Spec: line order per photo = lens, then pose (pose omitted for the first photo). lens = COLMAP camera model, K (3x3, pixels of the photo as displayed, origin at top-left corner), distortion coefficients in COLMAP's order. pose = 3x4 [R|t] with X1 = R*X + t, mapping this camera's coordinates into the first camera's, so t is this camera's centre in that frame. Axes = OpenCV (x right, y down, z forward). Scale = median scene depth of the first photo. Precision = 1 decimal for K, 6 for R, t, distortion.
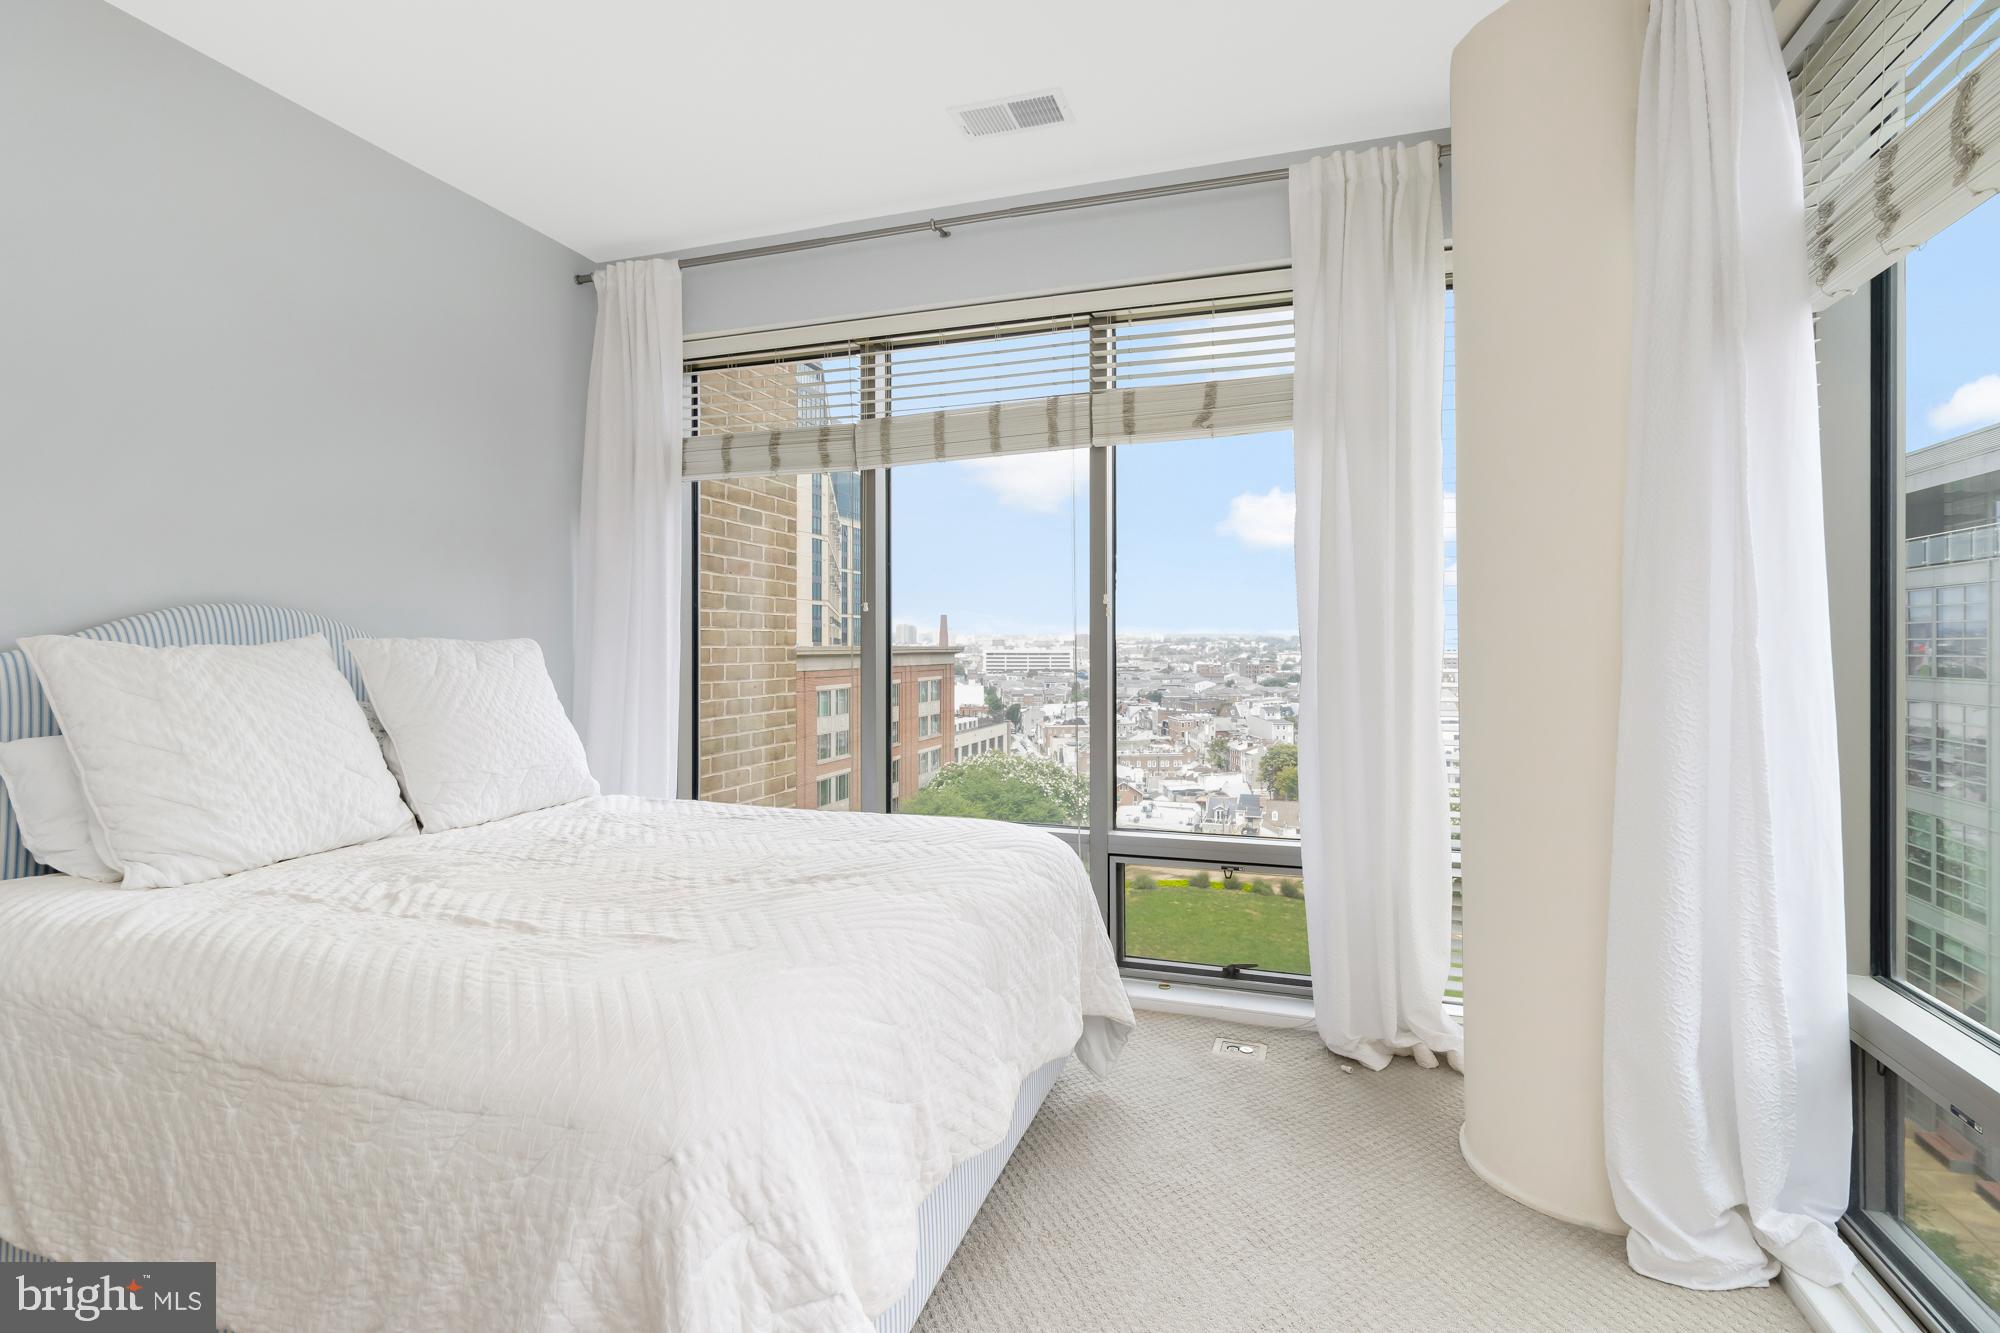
lens RADIAL K [[928.8, 0, 1037.8], [0, 928.8, 638.5], [0, 0, 1]] dist [0.001650, 0.002449]
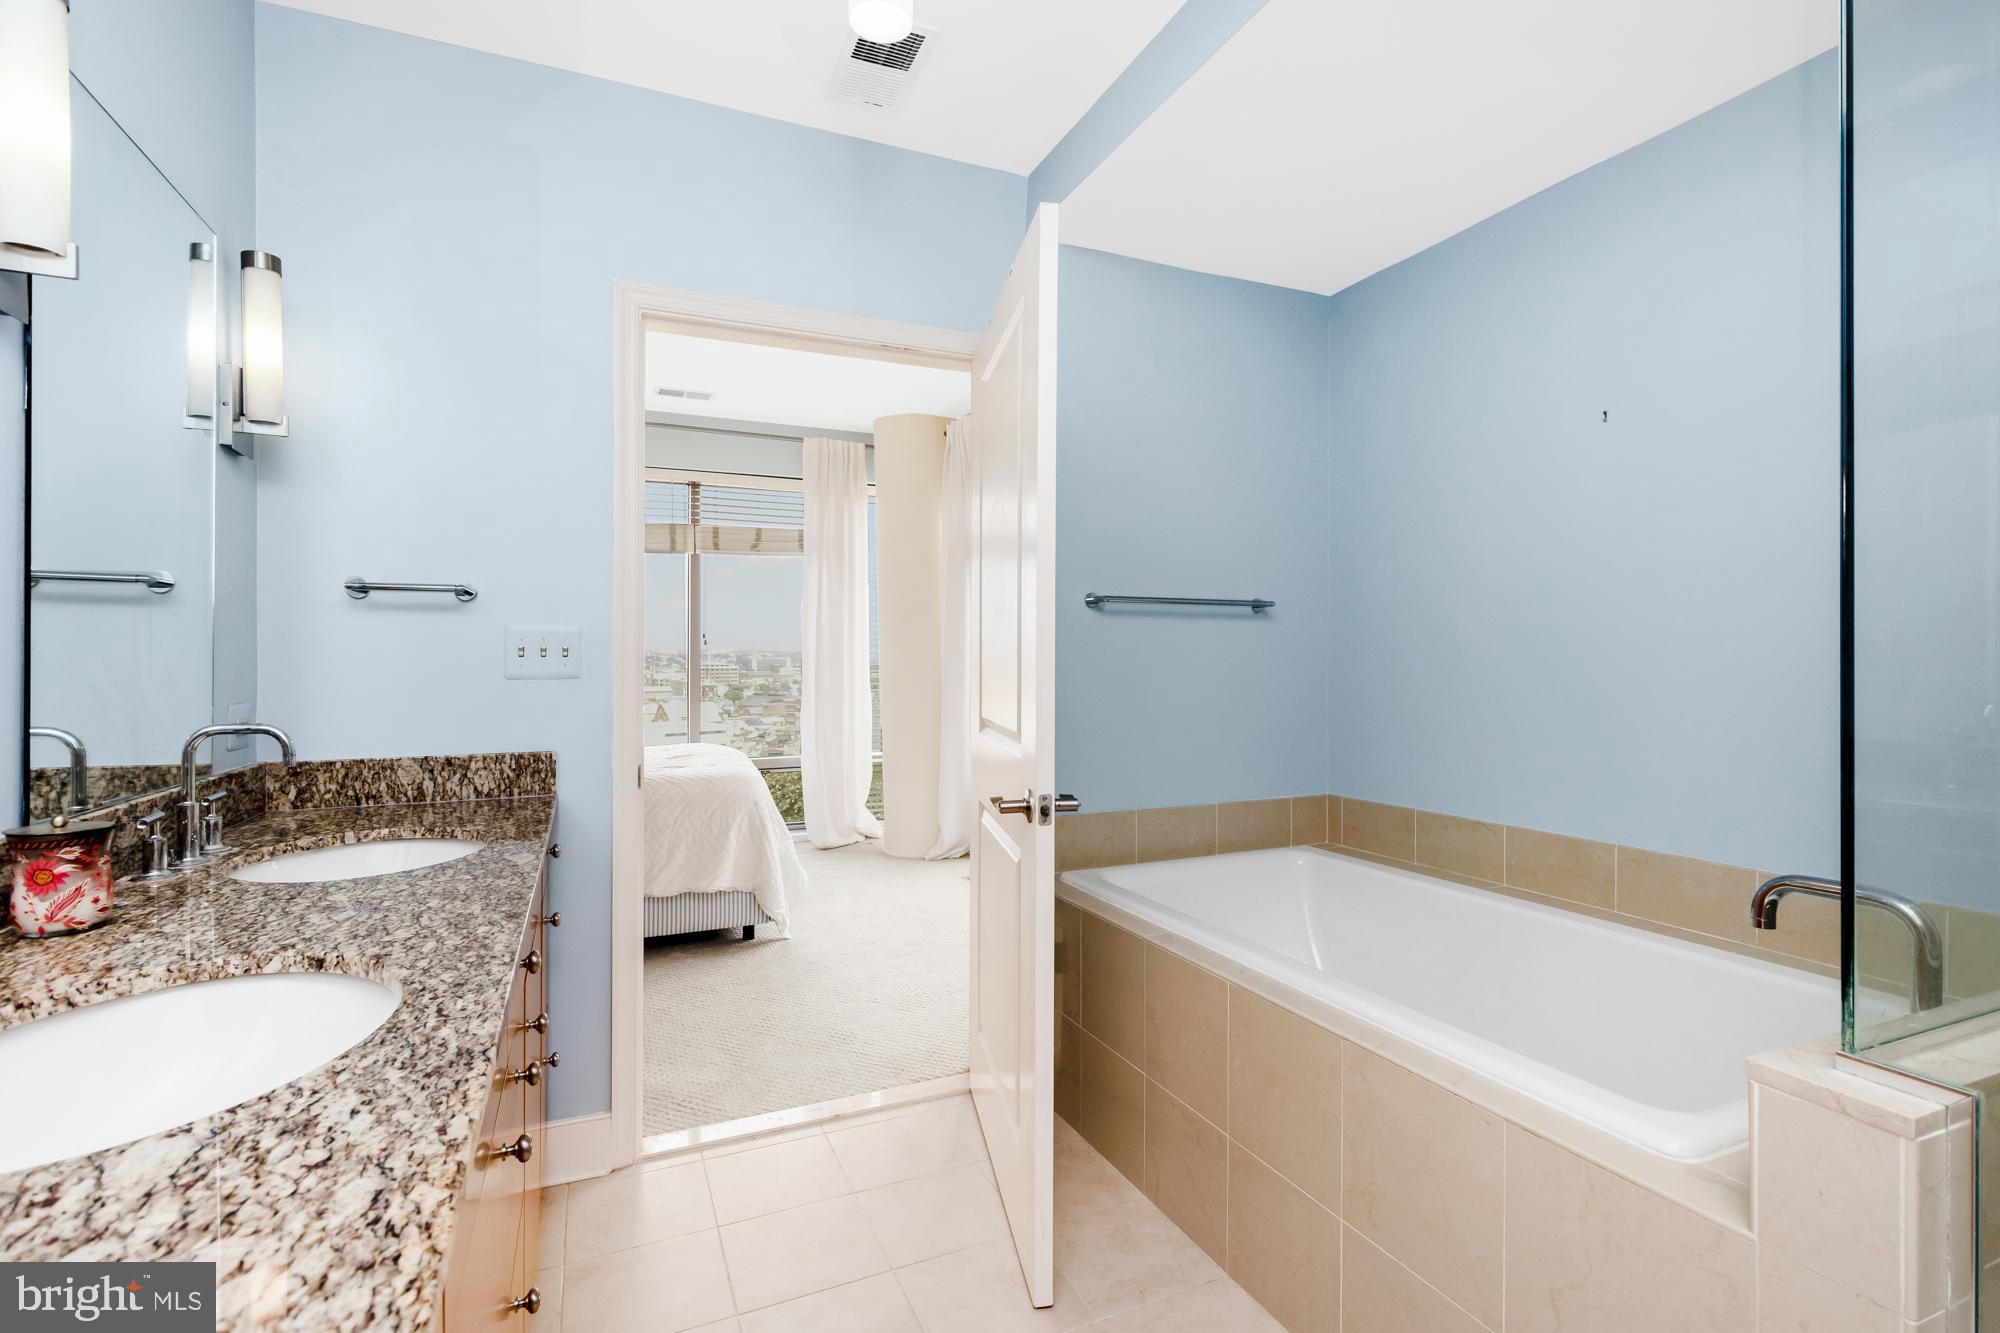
lens RADIAL K [[928.8, 0, 999.2], [0, 928.8, 663.7], [0, 0, 1]] dist [0.001650, 0.002449]
pose [[0.745910, -0.003726, 0.666036, -0.785276], [-0.003032, 0.999955, 0.008989, -0.004616], [-0.666040, -0.008724, 0.745865, -0.864988]]
